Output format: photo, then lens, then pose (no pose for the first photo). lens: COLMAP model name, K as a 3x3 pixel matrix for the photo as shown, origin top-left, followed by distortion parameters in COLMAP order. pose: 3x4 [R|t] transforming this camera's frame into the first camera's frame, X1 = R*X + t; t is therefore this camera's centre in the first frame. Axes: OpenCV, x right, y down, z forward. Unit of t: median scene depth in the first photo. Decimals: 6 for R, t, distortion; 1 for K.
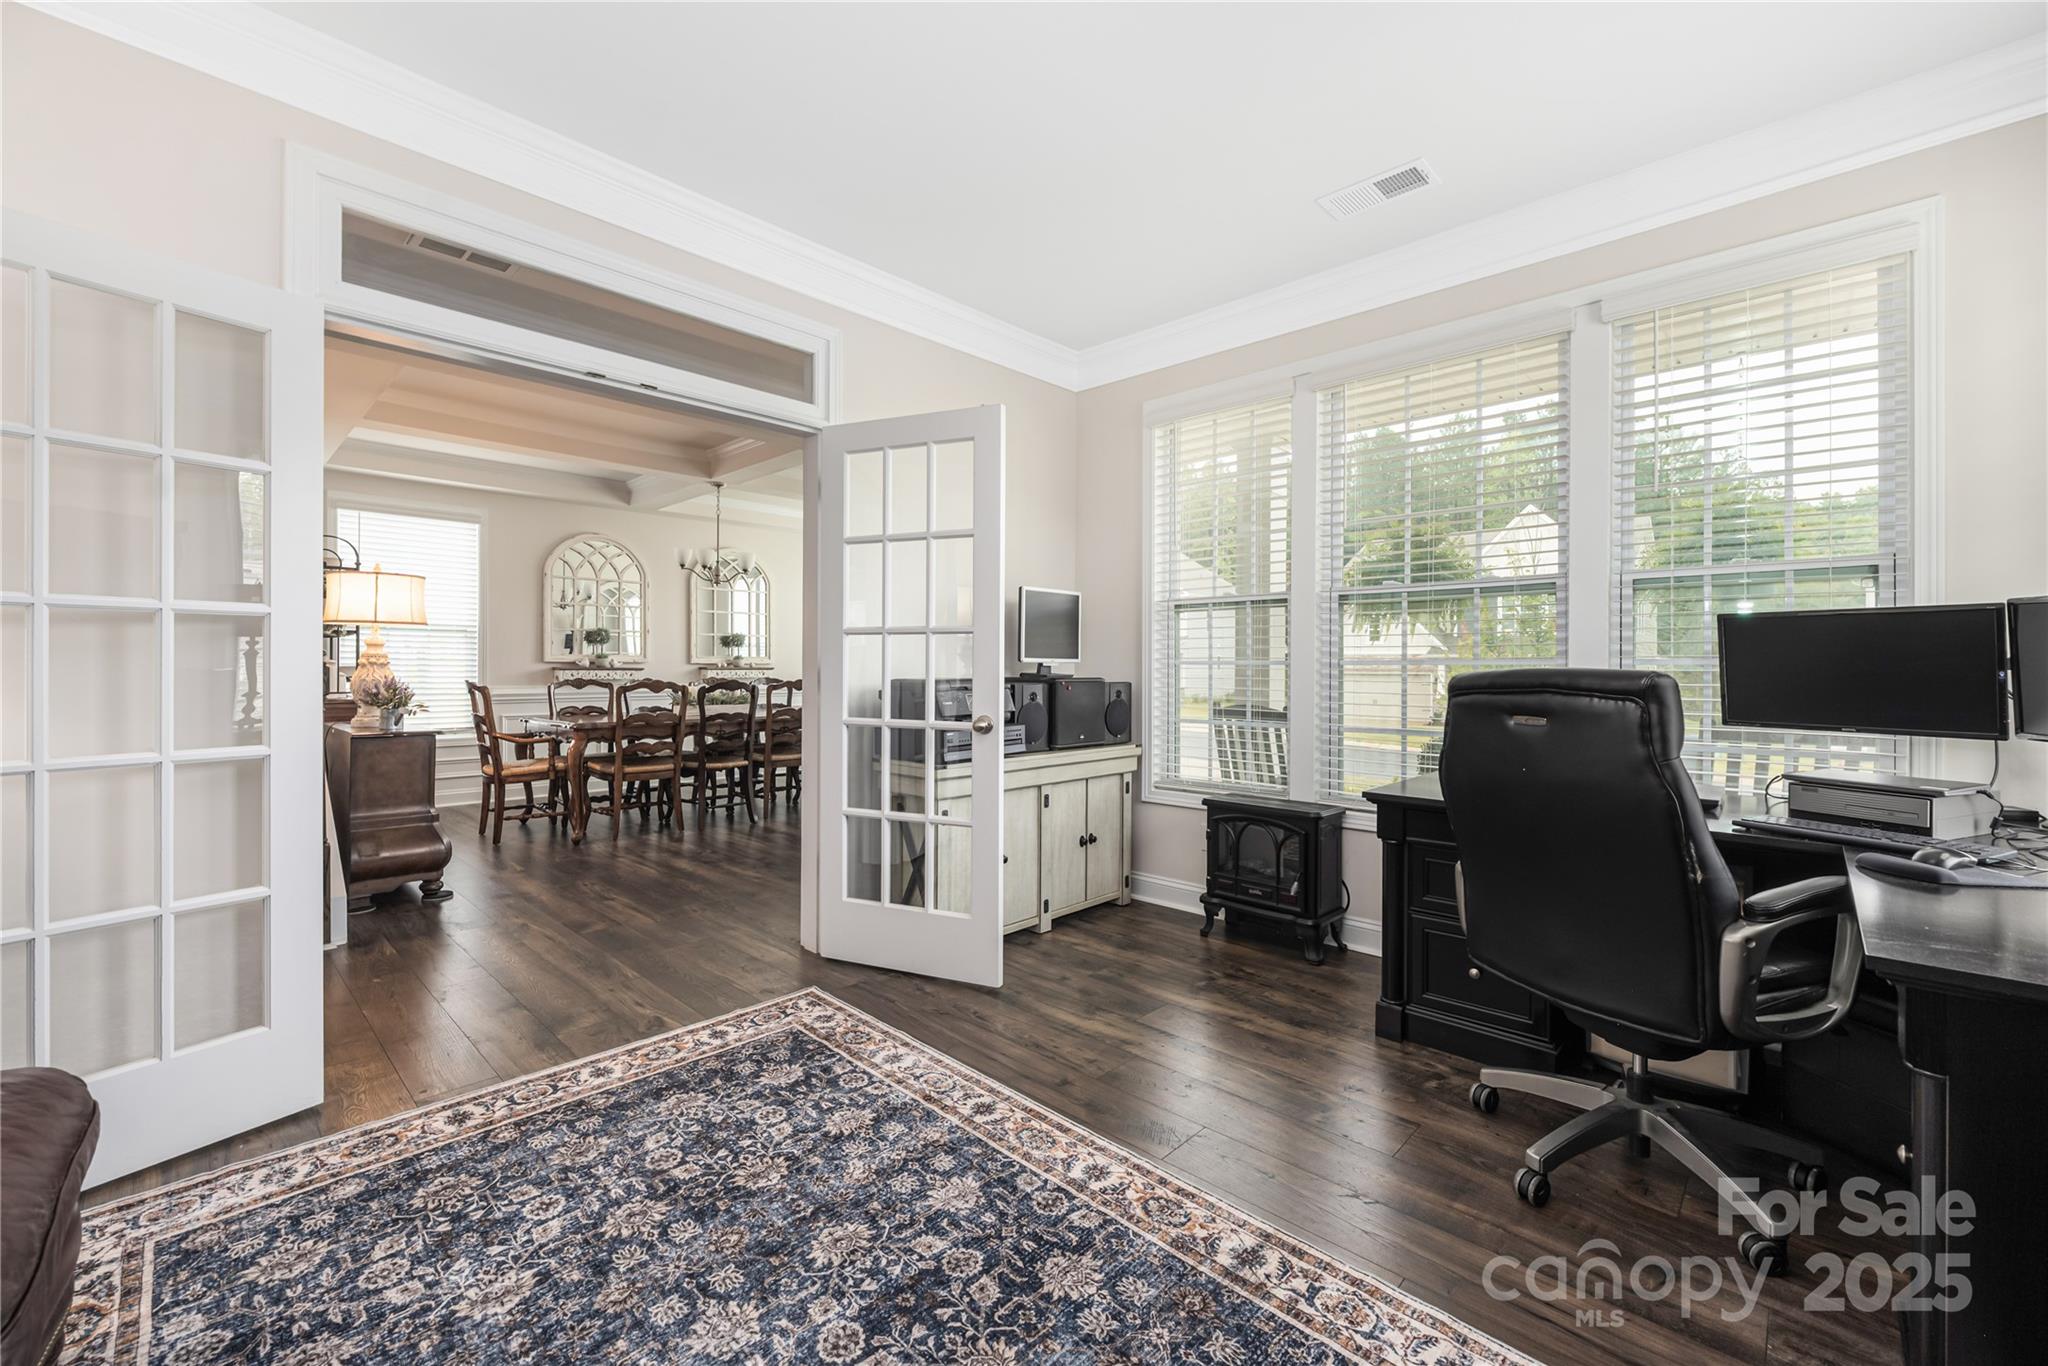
lens RADIAL K [[829.0, 0, 1029.5], [0, 829.0, 671.1], [0, 0, 1]] dist [-0.004028, 0.000344]
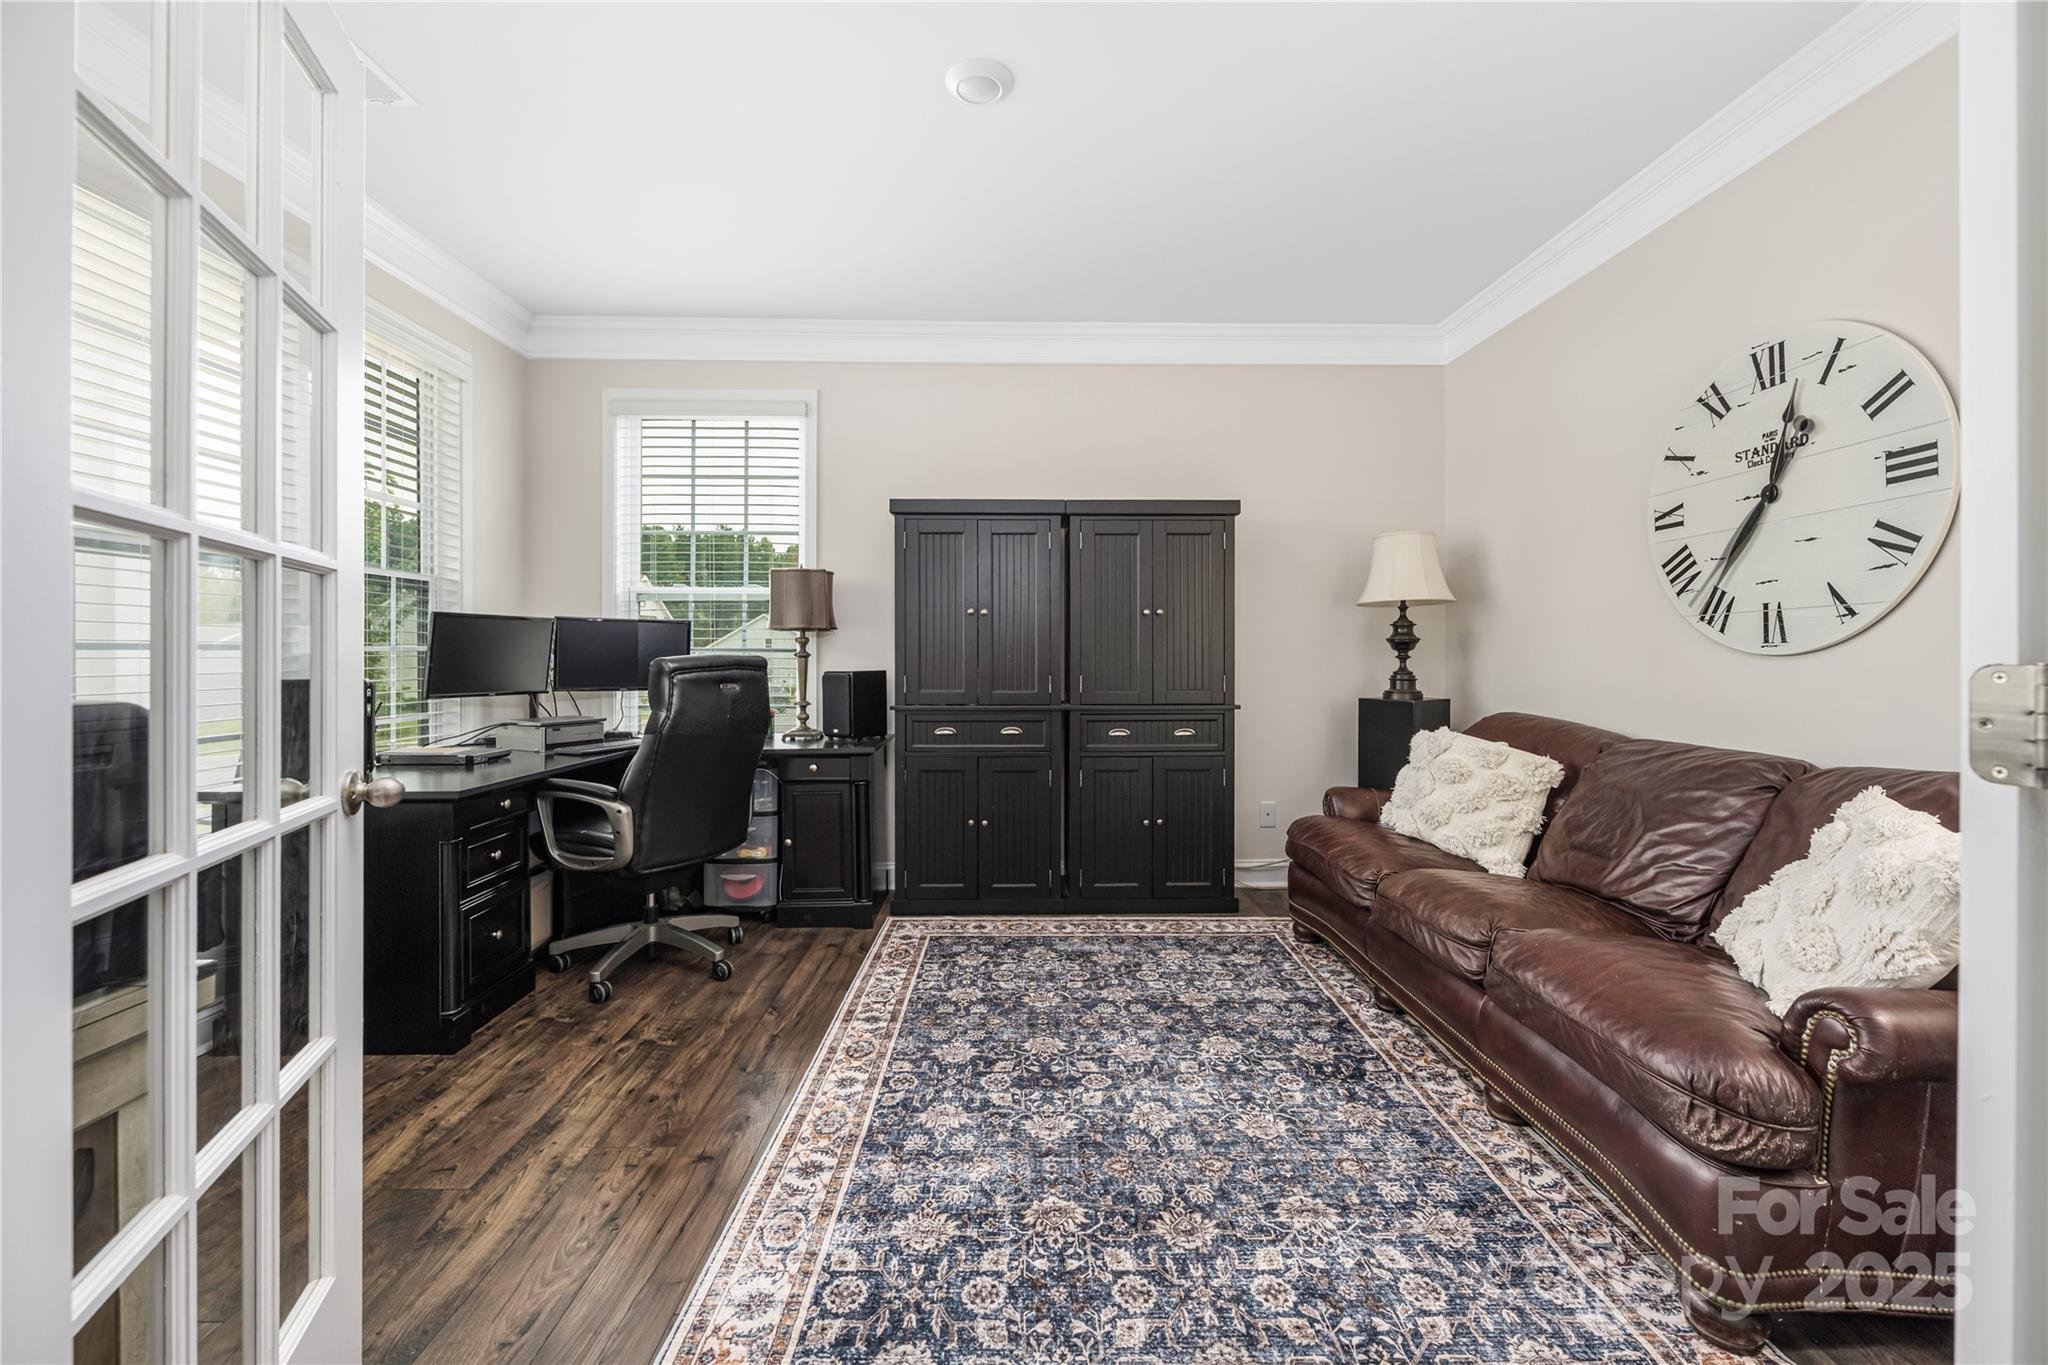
lens RADIAL K [[829.0, 0, 1024.0], [0, 829.0, 667.0], [0, 0, 1]] dist [-0.004028, 0.000344]
pose [[-0.702270, -0.014021, 0.711773, -1.025867], [-0.000045, 0.999807, 0.019650, -0.011933], [-0.711911, 0.013767, -0.702135, 1.809669]]
